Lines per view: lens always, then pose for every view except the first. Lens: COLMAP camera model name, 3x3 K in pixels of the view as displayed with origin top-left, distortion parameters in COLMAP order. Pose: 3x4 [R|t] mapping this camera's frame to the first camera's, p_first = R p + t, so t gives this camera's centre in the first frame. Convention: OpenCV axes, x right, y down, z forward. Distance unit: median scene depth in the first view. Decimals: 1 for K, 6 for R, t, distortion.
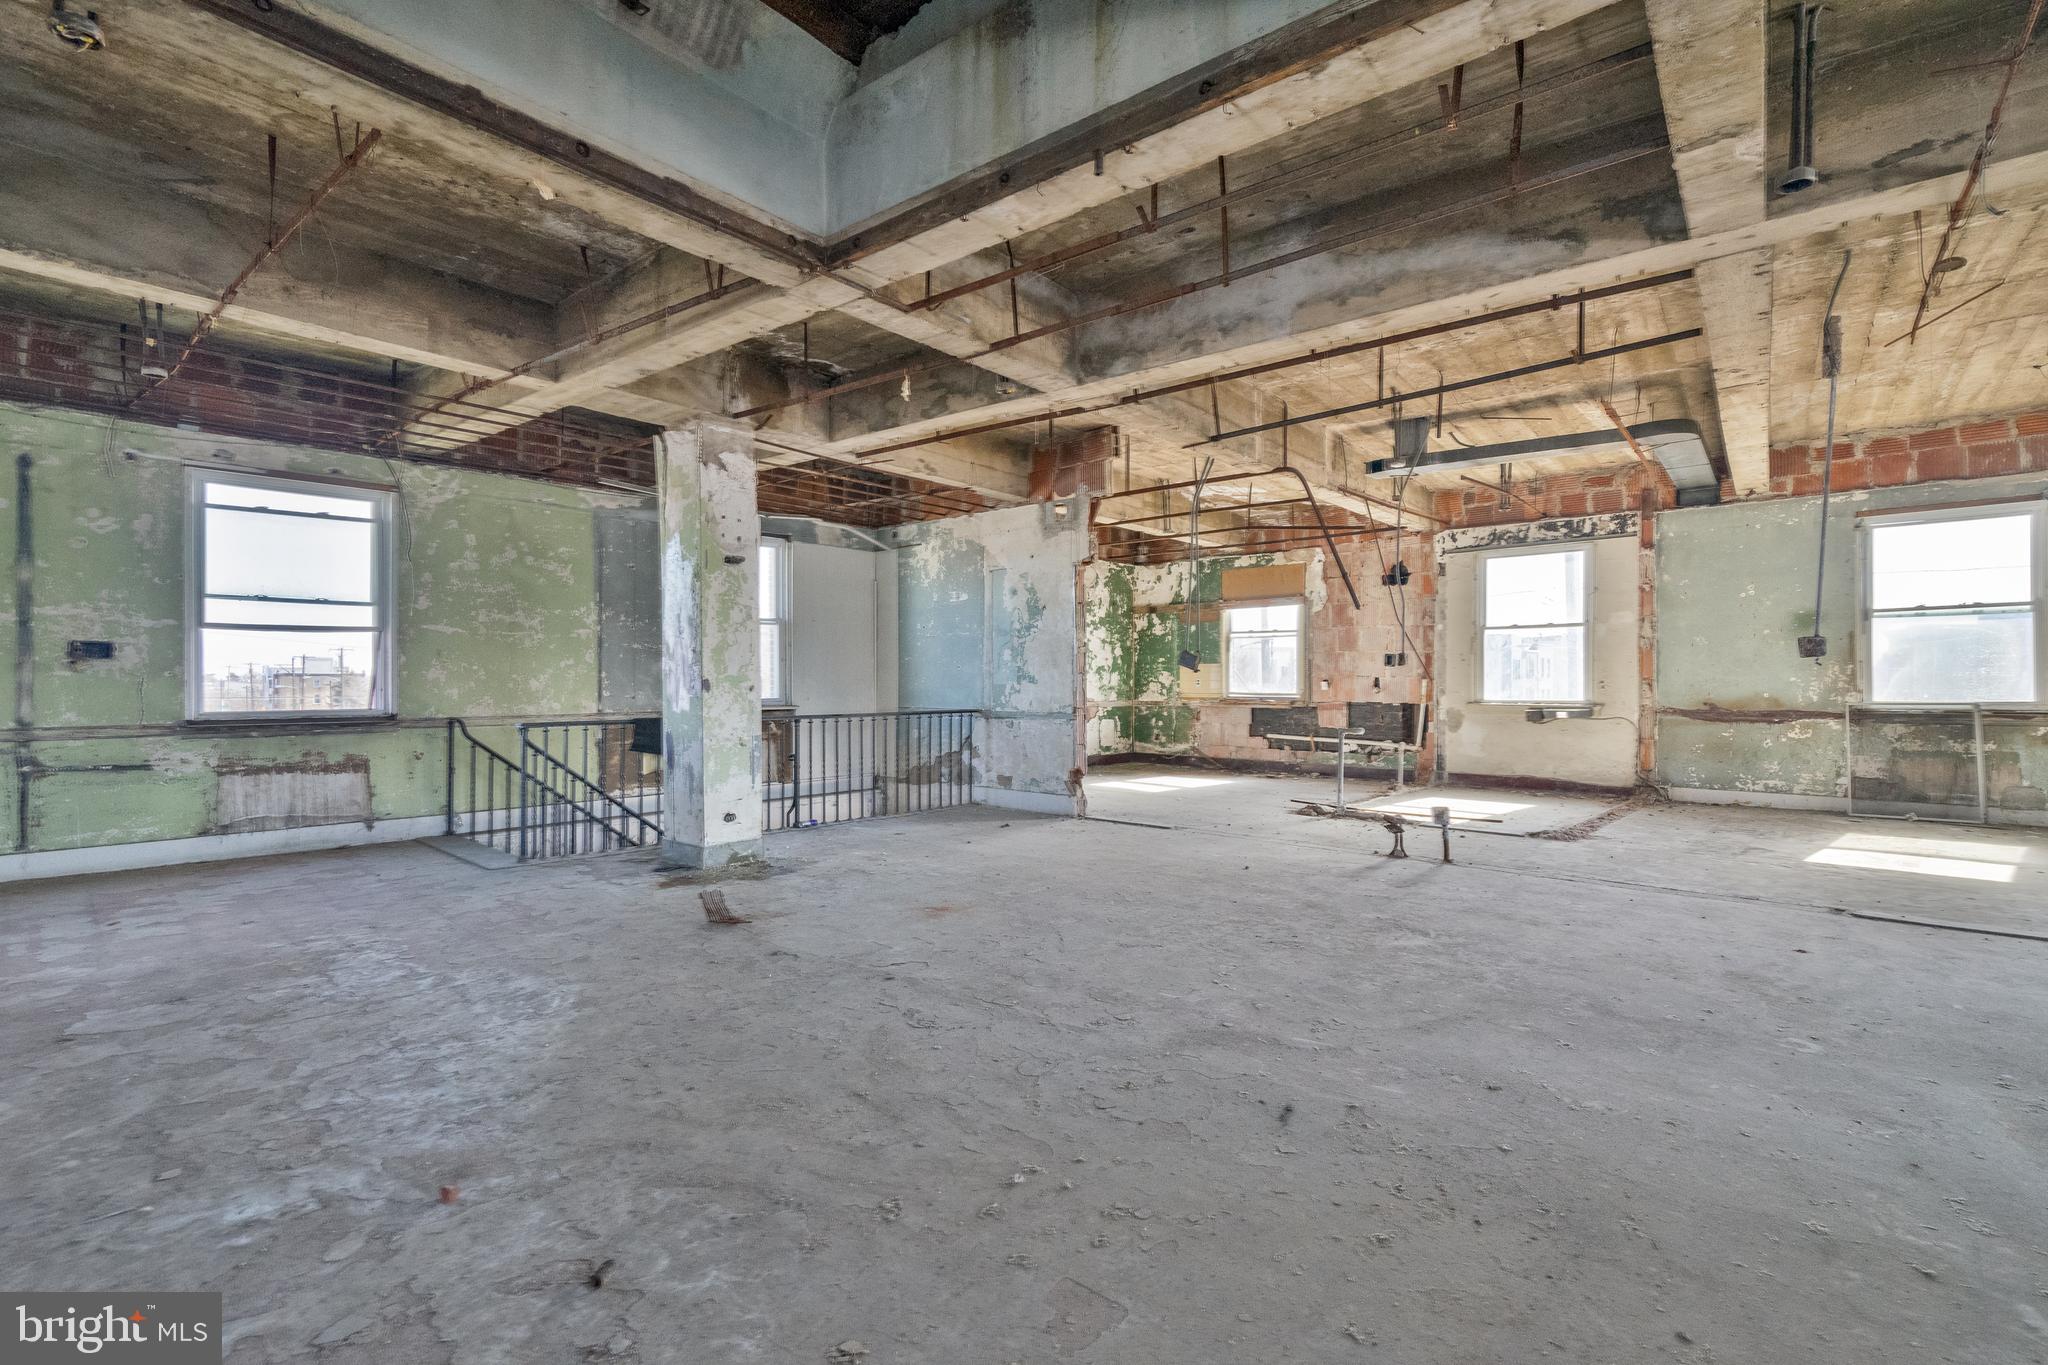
lens RADIAL K [[939.0, 0, 1024.6], [0, 939.0, 675.1], [0, 0, 1]] dist [-0.002691, 0.002630]
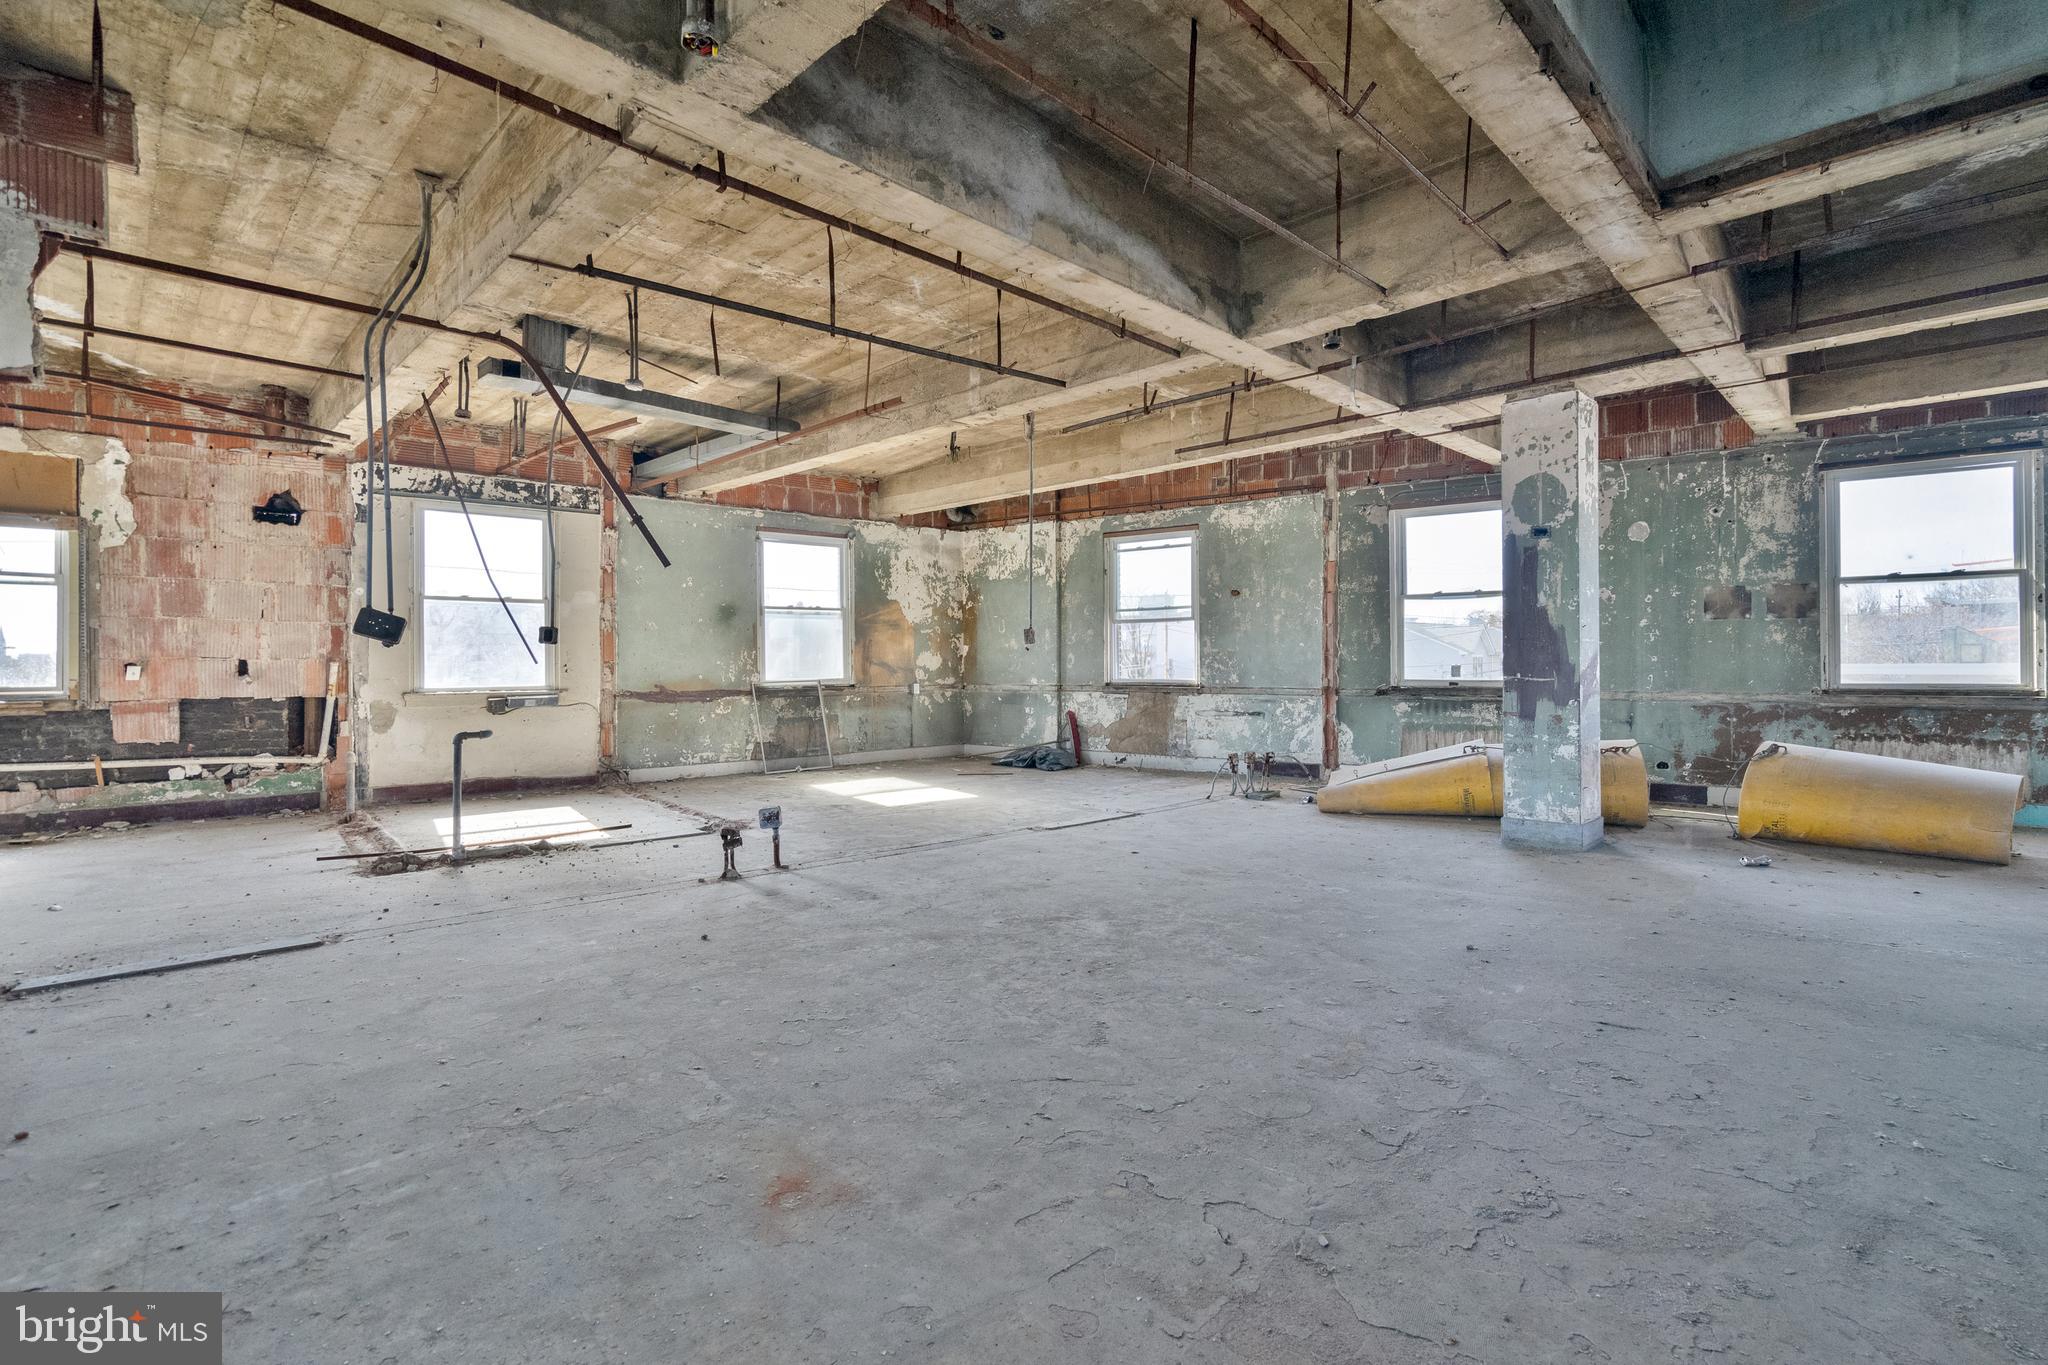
lens RADIAL K [[939.0, 0, 1042.7], [0, 939.0, 674.3], [0, 0, 1]] dist [-0.002691, 0.002630]
pose [[0.094067, -0.010281, 0.995513, -0.395061], [-0.004059, 0.999934, 0.010710, 0.006130], [-0.995558, -0.005048, 0.094019, 0.660574]]
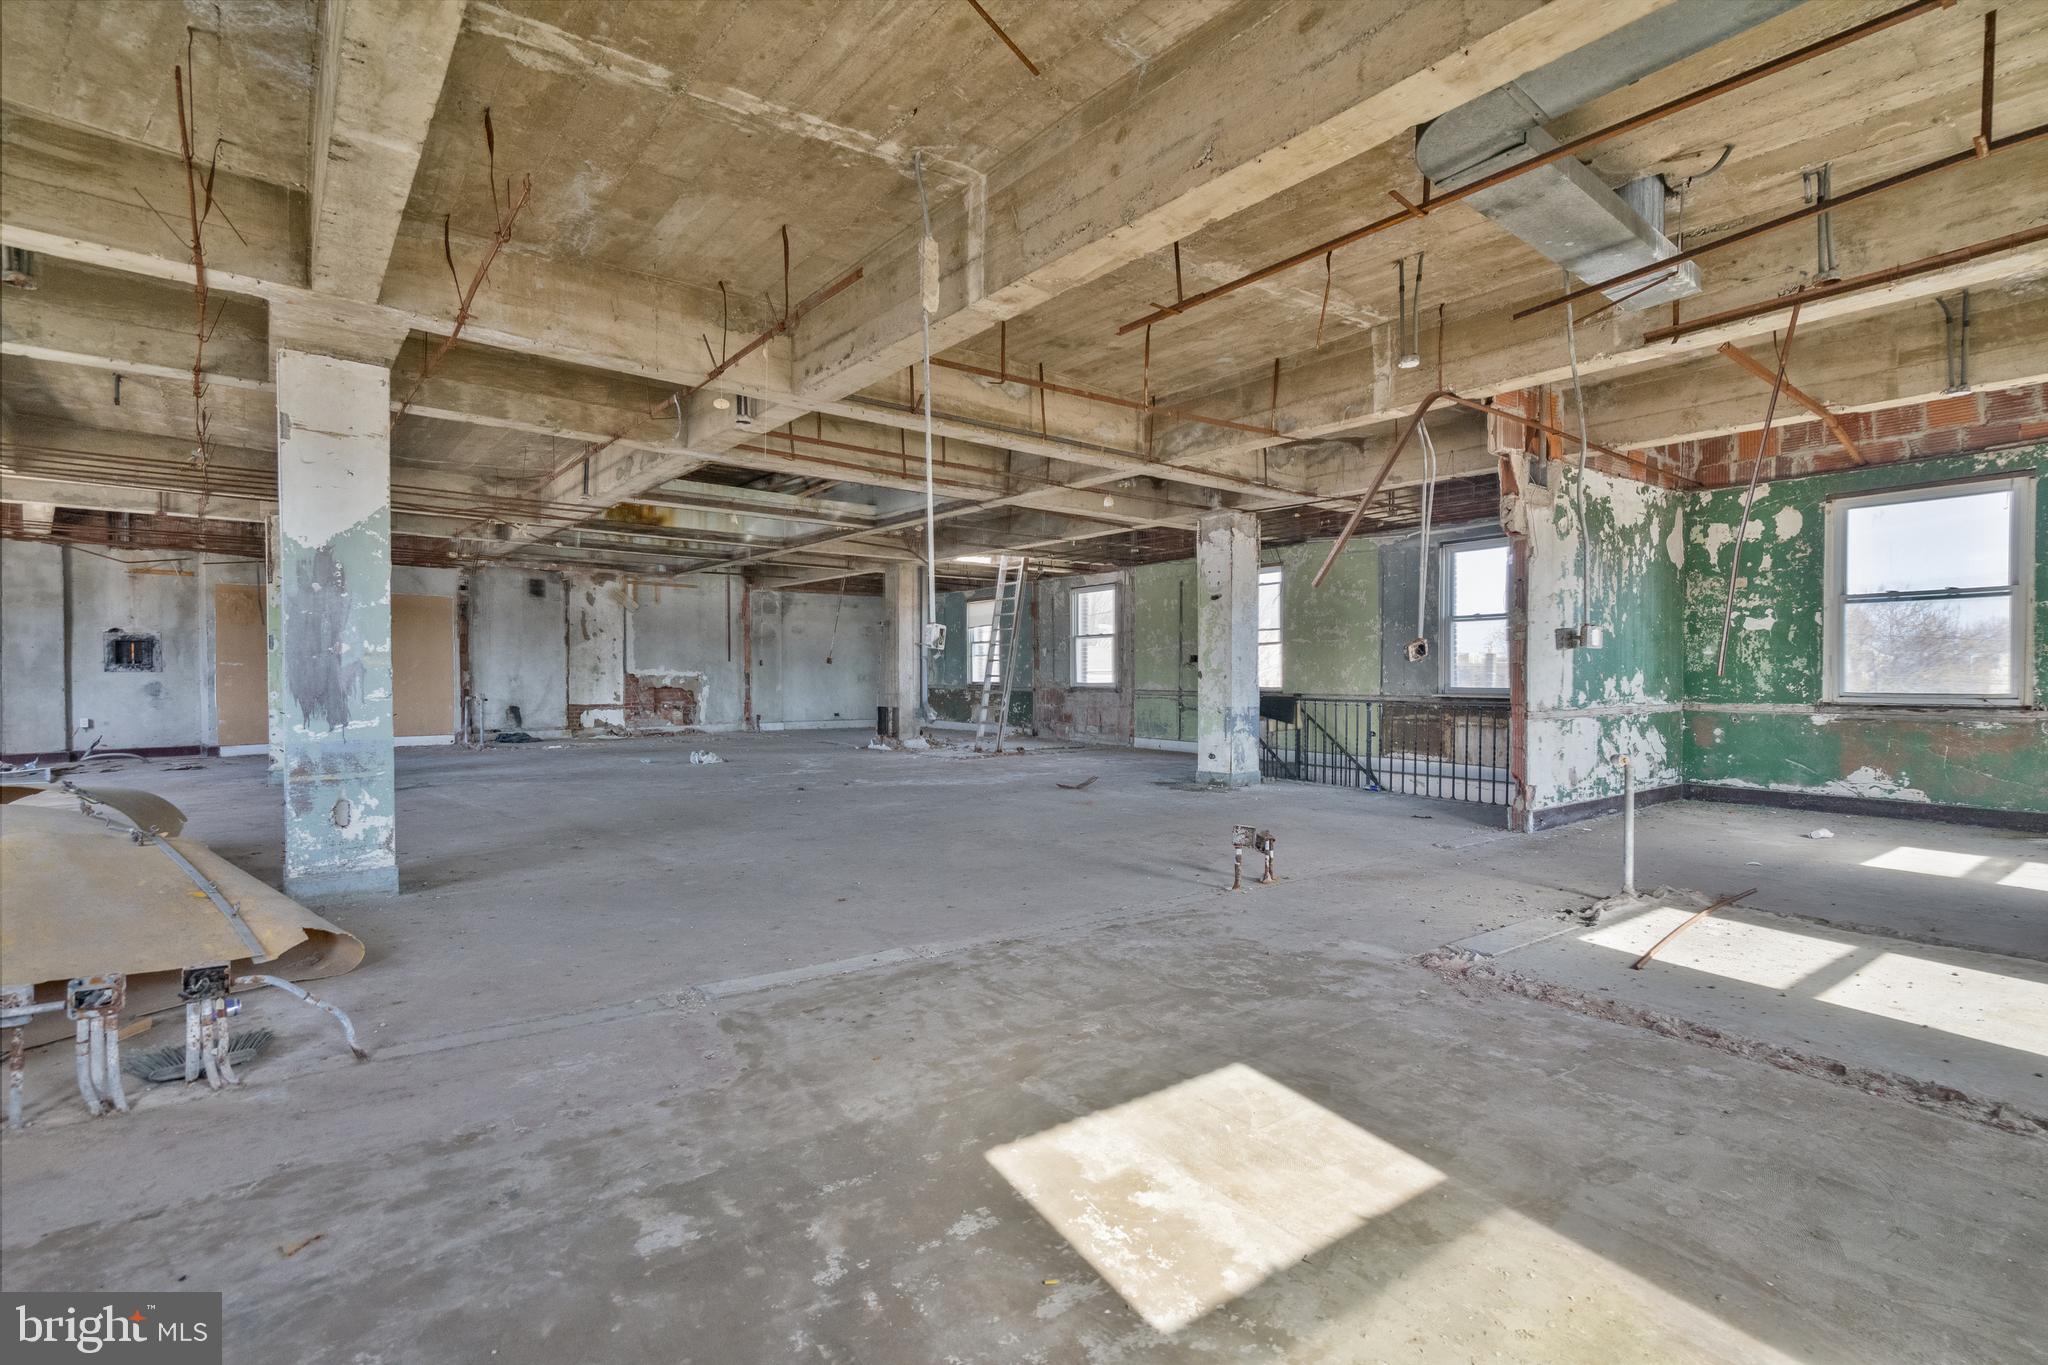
lens RADIAL K [[939.0, 0, 1001.4], [0, 939.0, 679.6], [0, 0, 1]] dist [-0.002691, 0.002630]
pose [[-0.227942, 0.009704, -0.973626, 1.237274], [0.009145, 0.999928, 0.007825, 0.002151], [0.973632, -0.007120, -0.228014, 0.939354]]
